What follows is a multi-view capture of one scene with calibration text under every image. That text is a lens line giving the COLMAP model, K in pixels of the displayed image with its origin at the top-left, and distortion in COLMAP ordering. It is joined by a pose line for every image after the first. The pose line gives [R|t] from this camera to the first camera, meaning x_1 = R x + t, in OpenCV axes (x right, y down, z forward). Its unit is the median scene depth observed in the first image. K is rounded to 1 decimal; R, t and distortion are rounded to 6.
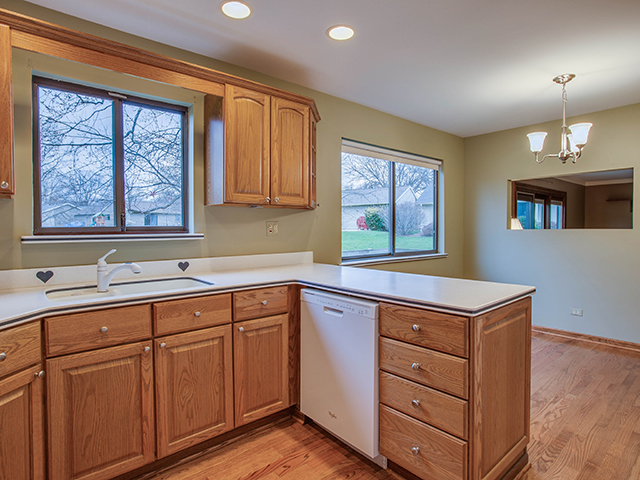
lens RADIAL K [[359.1, 0, 326.3], [0, 359.1, 237.5], [0, 0, 1]] dist [-0.037110, 0.021374]
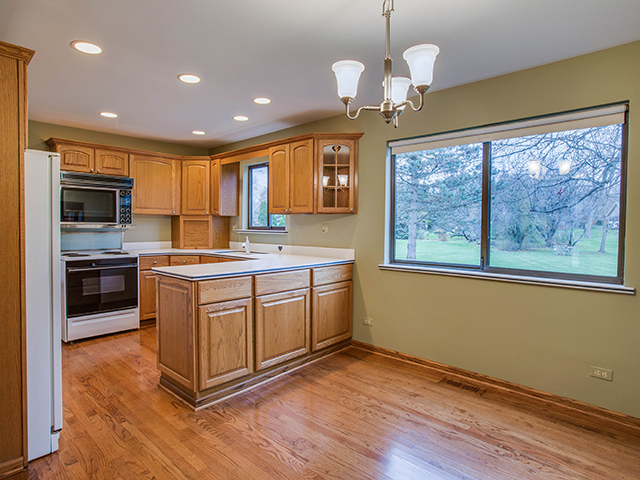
lens RADIAL K [[359.1, 0, 326.3], [0, 359.1, 237.5], [0, 0, 1]] dist [-0.037110, 0.021374]
pose [[0.133356, 0.038092, -0.990336, 1.292482], [-0.038997, 0.998689, 0.033162, -0.040589], [0.990301, 0.034198, 0.134667, 0.866259]]
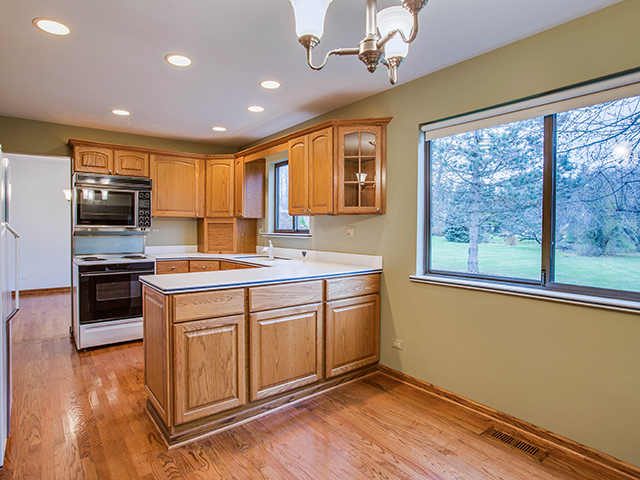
lens RADIAL K [[359.1, 0, 326.3], [0, 359.1, 237.5], [0, 0, 1]] dist [-0.037110, 0.021374]
pose [[-0.031823, 0.029916, -0.999046, 1.102385], [-0.036144, 0.998864, 0.031062, -0.043822], [0.998840, 0.037098, -0.030706, 1.012787]]
